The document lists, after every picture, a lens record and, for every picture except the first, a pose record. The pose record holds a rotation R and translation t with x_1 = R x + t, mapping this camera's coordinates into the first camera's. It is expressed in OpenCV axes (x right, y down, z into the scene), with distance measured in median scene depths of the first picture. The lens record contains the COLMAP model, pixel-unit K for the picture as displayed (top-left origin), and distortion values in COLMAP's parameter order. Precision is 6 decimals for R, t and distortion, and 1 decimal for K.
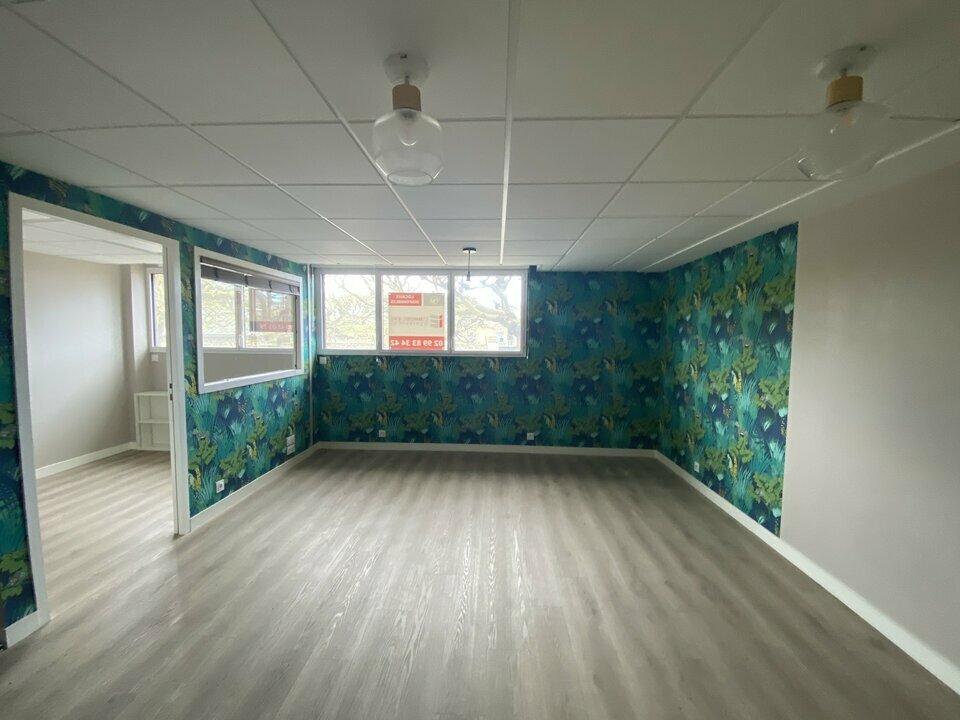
lens RADIAL K [[388.0, 0, 480.0], [0, 388.0, 360.0], [0, 0, 1]] dist [0.001665, -0.015392]
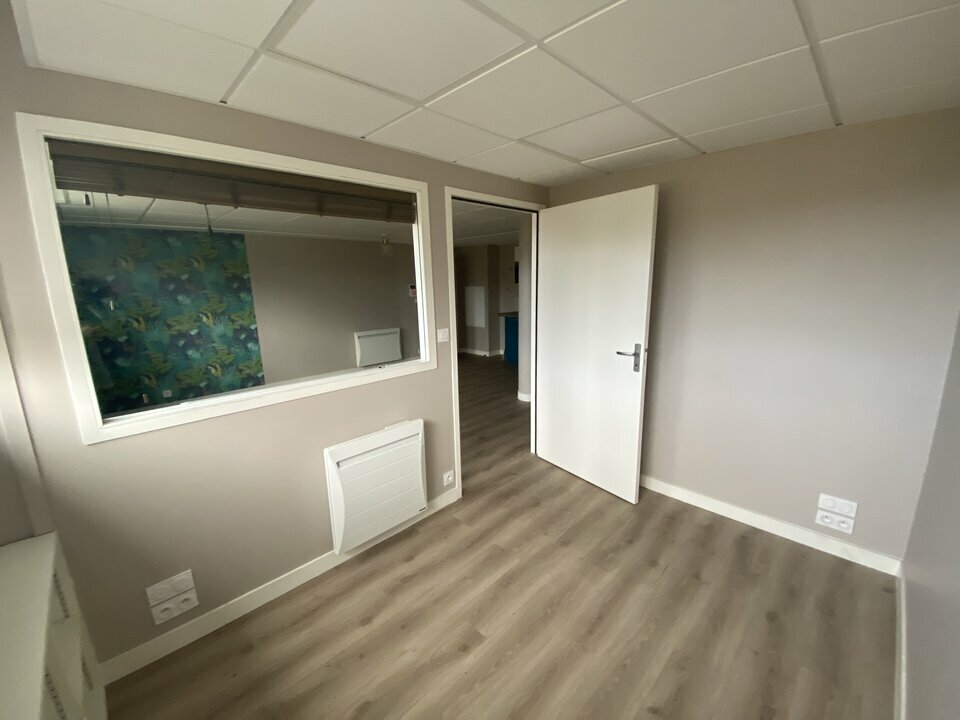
lens RADIAL K [[385.4, 0, 480.0], [0, 385.4, 360.0], [0, 0, 1]] dist [0.009125, -0.015572]
pose [[-0.732396, -0.131620, 0.668036, -1.439240], [0.057960, 0.965525, 0.253777, -0.139857], [-0.678407, 0.224585, -0.699518, 1.567939]]
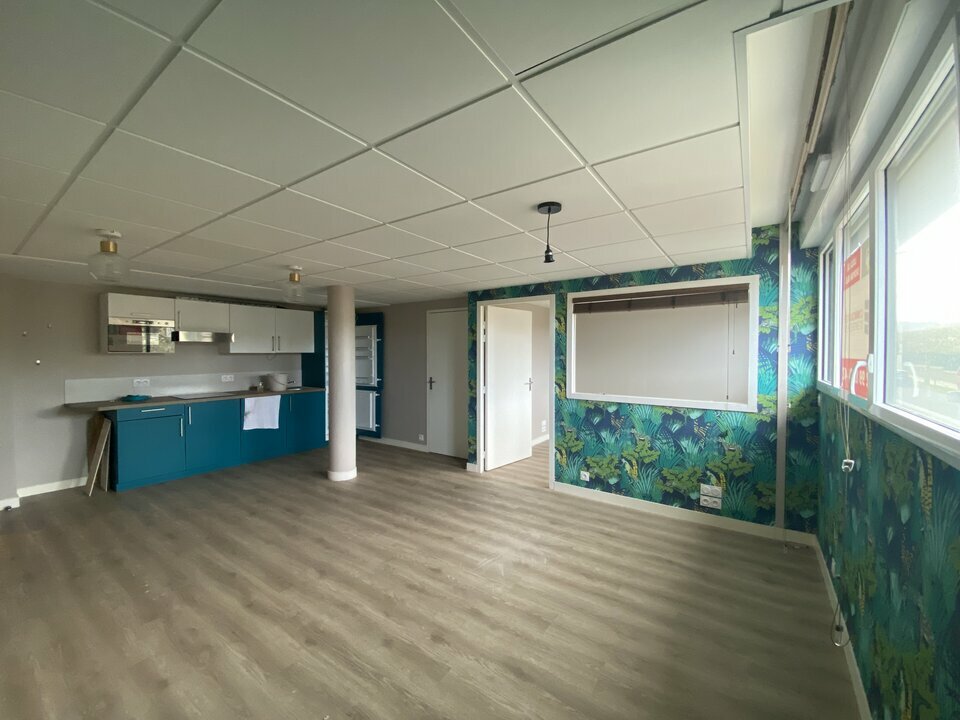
lens RADIAL K [[383.9, 0, 480.0], [0, 383.9, 360.0], [0, 0, 1]] dist [0.024180, -0.024928]
pose [[-0.533462, 0.005225, -0.845808, 0.628687], [-0.060310, 0.997201, 0.044199, -0.093803], [0.843671, 0.074589, -0.531654, 1.503439]]
